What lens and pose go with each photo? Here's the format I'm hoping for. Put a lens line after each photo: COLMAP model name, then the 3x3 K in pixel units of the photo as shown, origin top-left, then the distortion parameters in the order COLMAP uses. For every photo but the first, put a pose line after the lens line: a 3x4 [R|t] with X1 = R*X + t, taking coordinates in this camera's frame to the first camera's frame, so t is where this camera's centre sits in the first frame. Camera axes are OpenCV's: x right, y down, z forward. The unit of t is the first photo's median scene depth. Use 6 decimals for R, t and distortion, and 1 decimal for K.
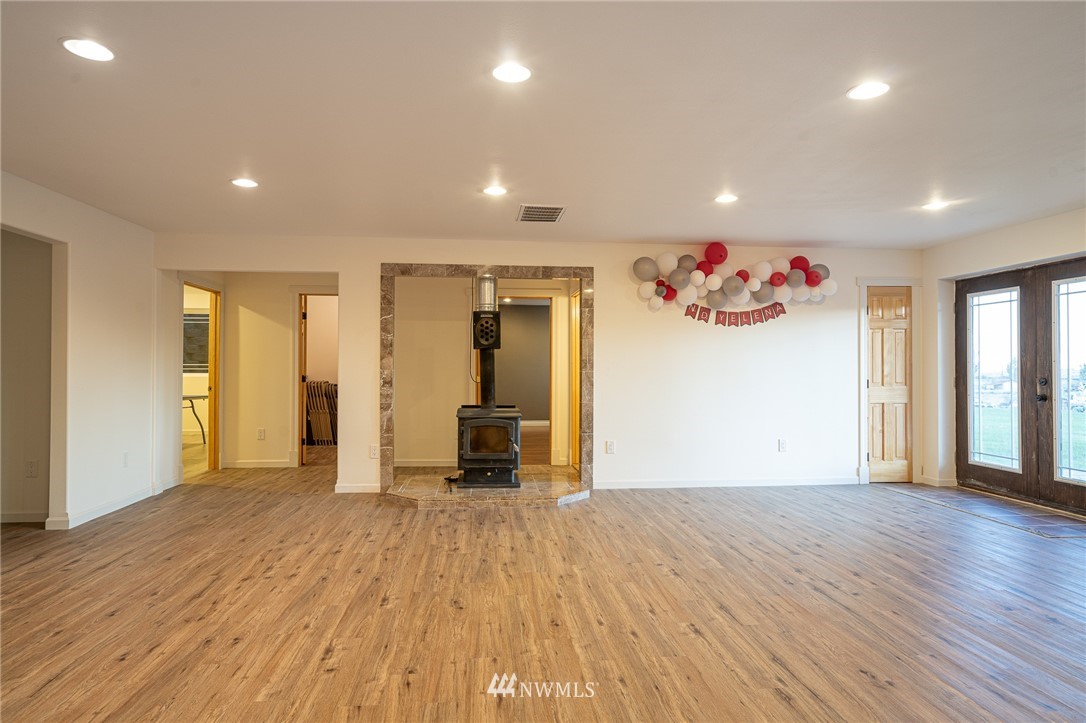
lens RADIAL K [[640.2, 0, 543.0], [0, 640.2, 361.5], [0, 0, 1]] dist [-0.017213, 0.003000]
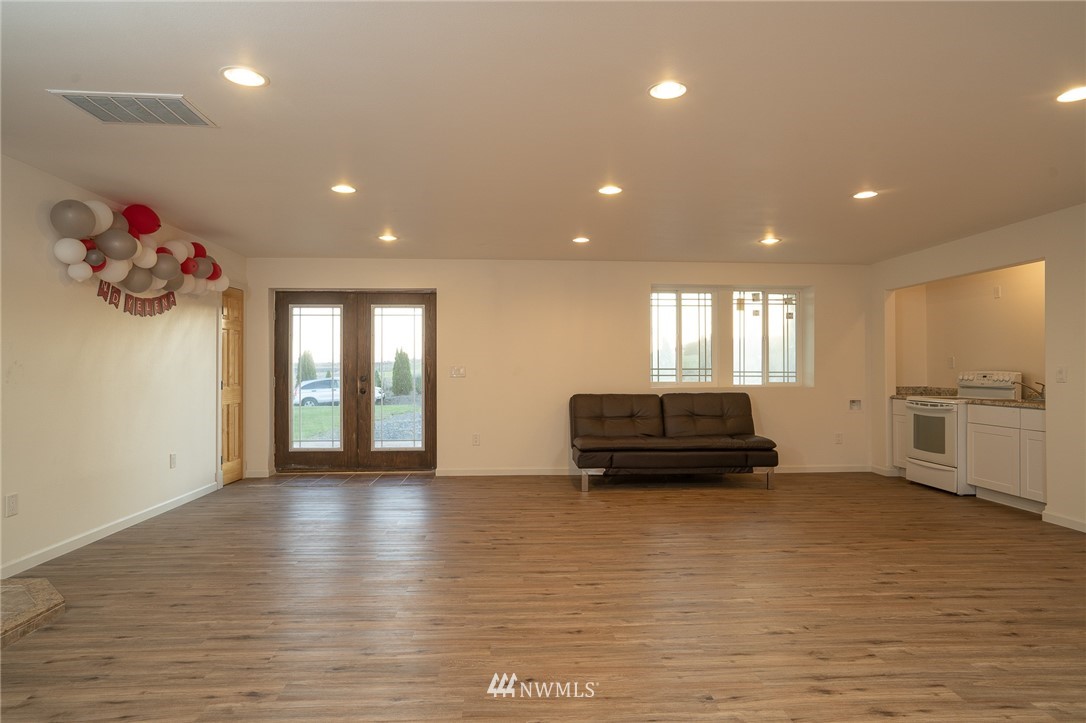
lens RADIAL K [[640.2, 0, 543.0], [0, 640.2, 361.5], [0, 0, 1]] dist [-0.017213, 0.003000]
pose [[0.035417, 0.007873, 0.999342, -0.534434], [-0.009281, 0.999928, -0.007549, 0.001736], [-0.999330, -0.009007, 0.035487, 0.564229]]
